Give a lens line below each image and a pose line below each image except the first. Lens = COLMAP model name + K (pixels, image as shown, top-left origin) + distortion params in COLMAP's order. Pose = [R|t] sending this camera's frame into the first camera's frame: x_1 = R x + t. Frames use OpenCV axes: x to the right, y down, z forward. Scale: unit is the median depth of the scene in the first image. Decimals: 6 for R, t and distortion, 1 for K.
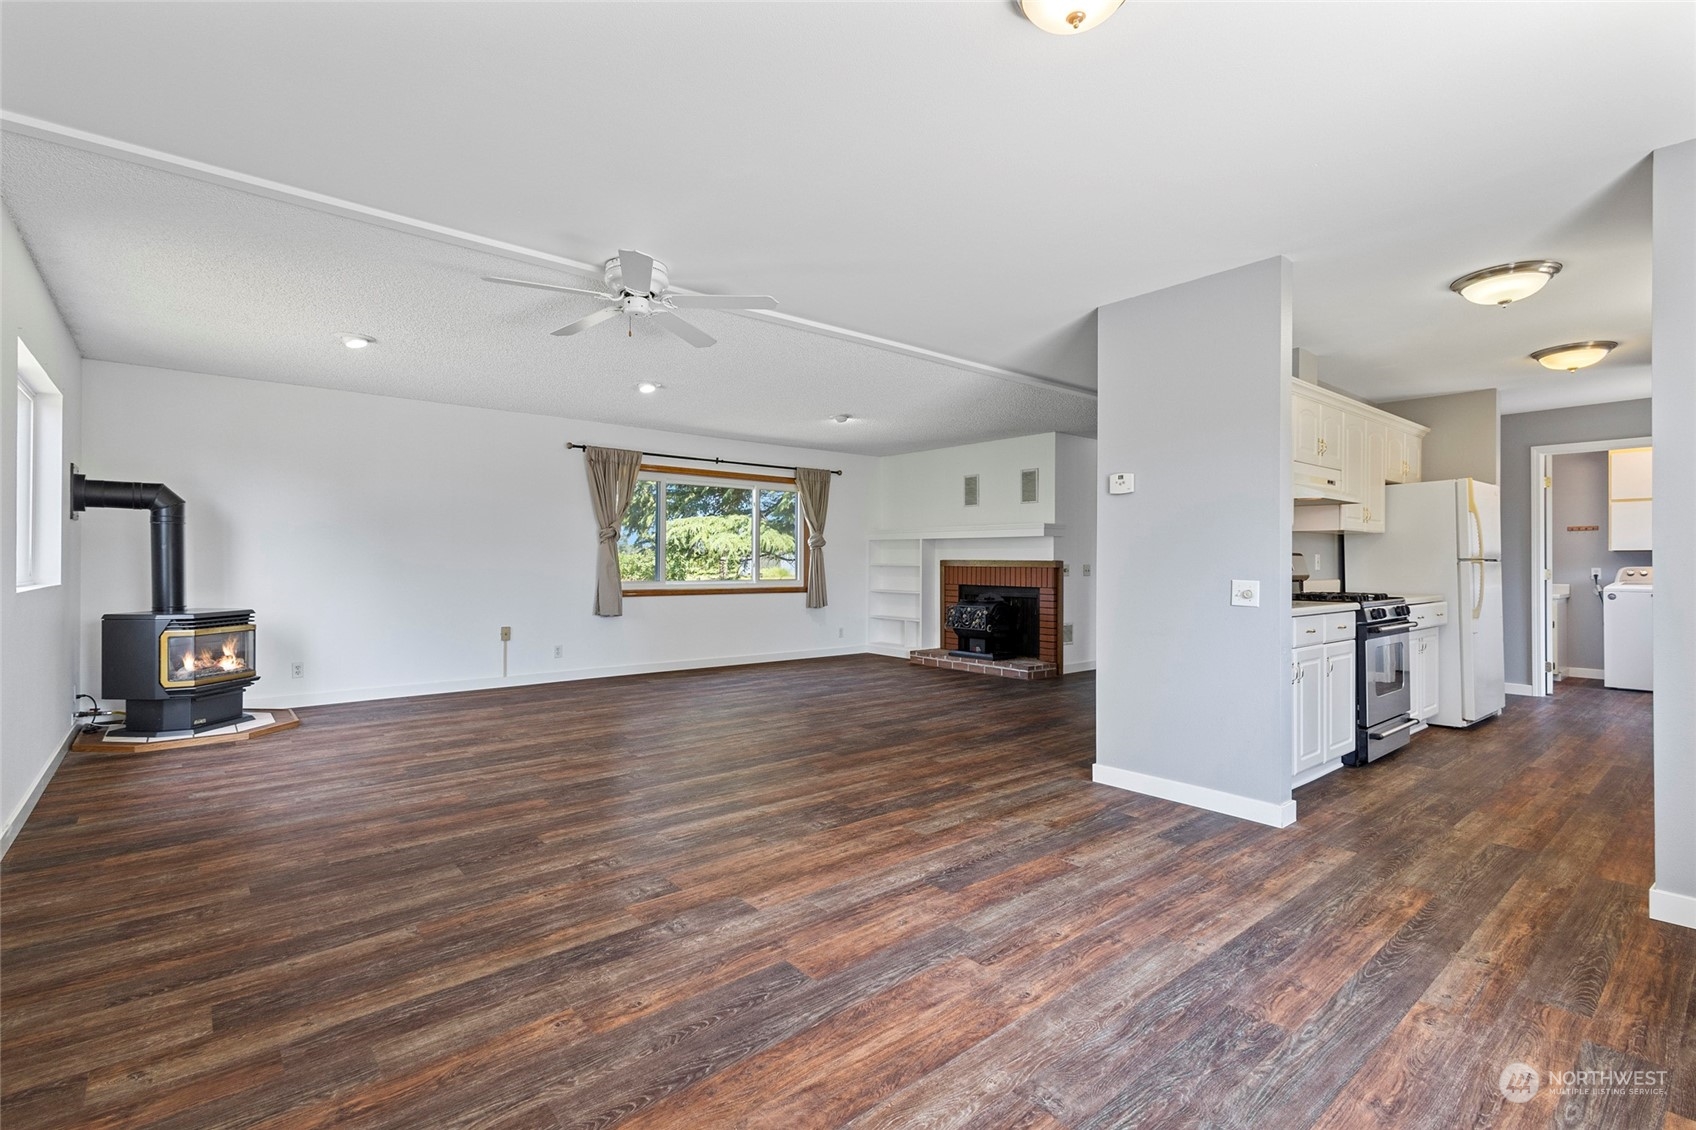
lens RADIAL K [[783.9, 0, 785.7], [0, 783.9, 564.9], [0, 0, 1]] dist [0.002665, 0.000515]
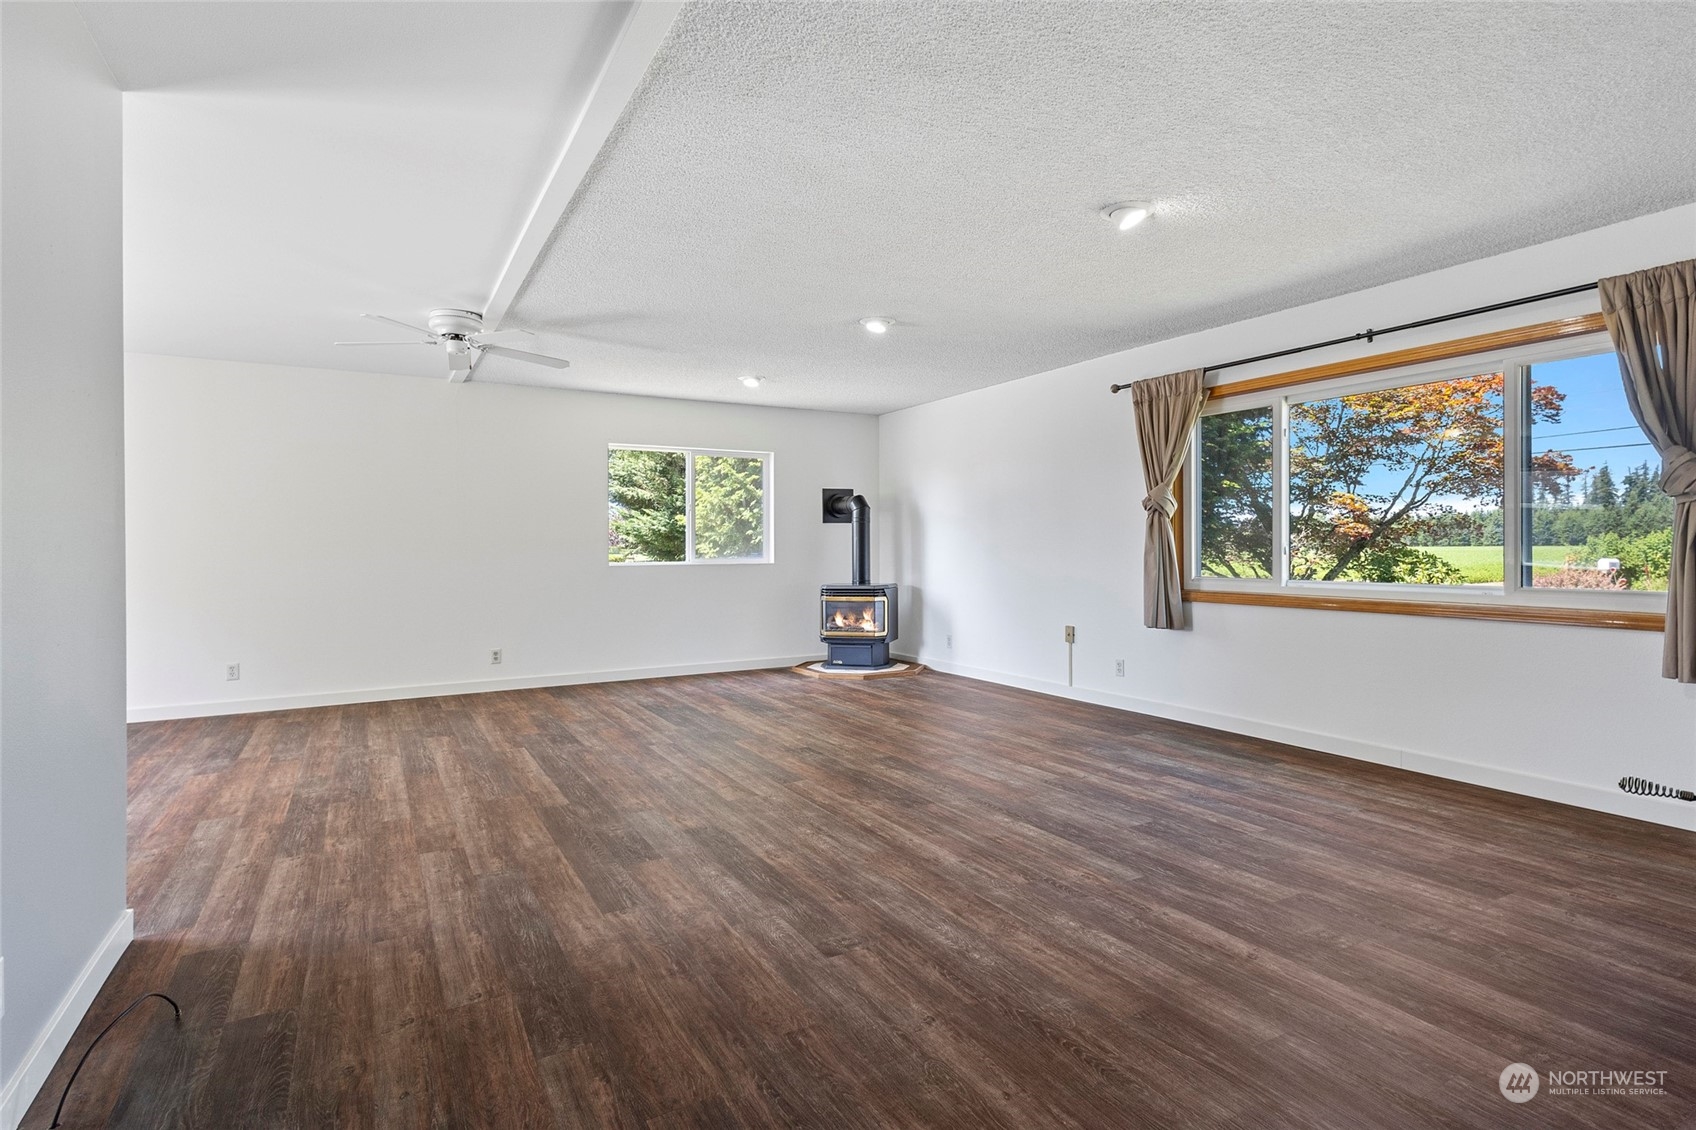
lens RADIAL K [[783.9, 0, 860.8], [0, 783.9, 557.1], [0, 0, 1]] dist [0.002665, 0.000515]
pose [[-0.069892, 0.007370, -0.997527, 0.919756], [0.002489, 0.999971, 0.007214, -0.002077], [0.997551, -0.001979, -0.069908, 1.566785]]
